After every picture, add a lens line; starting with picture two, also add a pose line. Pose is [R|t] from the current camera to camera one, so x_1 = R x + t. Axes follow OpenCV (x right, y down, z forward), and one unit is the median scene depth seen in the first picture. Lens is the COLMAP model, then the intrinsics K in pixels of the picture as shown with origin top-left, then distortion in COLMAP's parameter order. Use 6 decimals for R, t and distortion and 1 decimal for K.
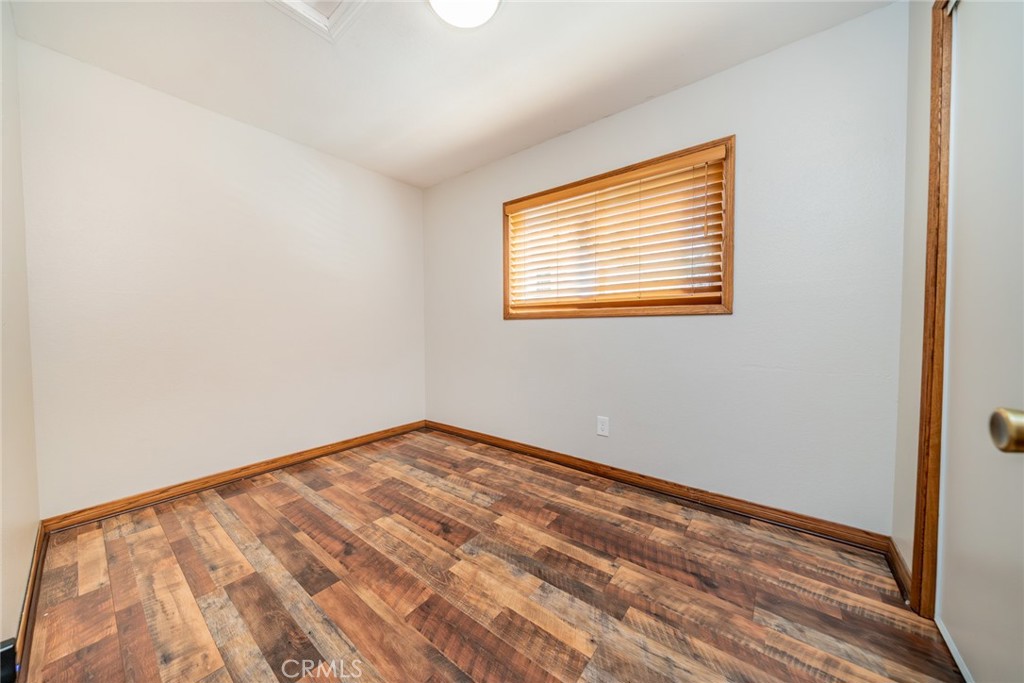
lens RADIAL K [[350.1, 0, 508.1], [0, 350.1, 337.0], [0, 0, 1]] dist [-0.005276, -0.000128]
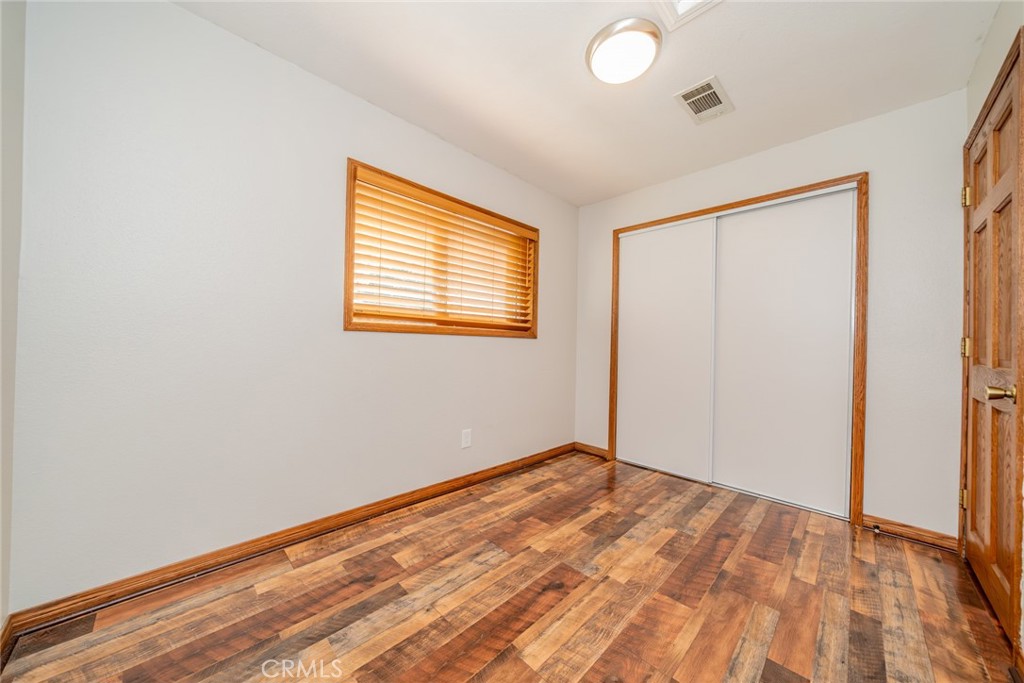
lens RADIAL K [[350.1, 0, 508.1], [0, 350.1, 345.8], [0, 0, 1]] dist [-0.005276, -0.000128]
pose [[0.113242, 0.001878, 0.993566, -0.920374], [-0.000594, 0.999998, -0.001822, -0.029908], [-0.993567, -0.000384, 0.113243, 0.907067]]
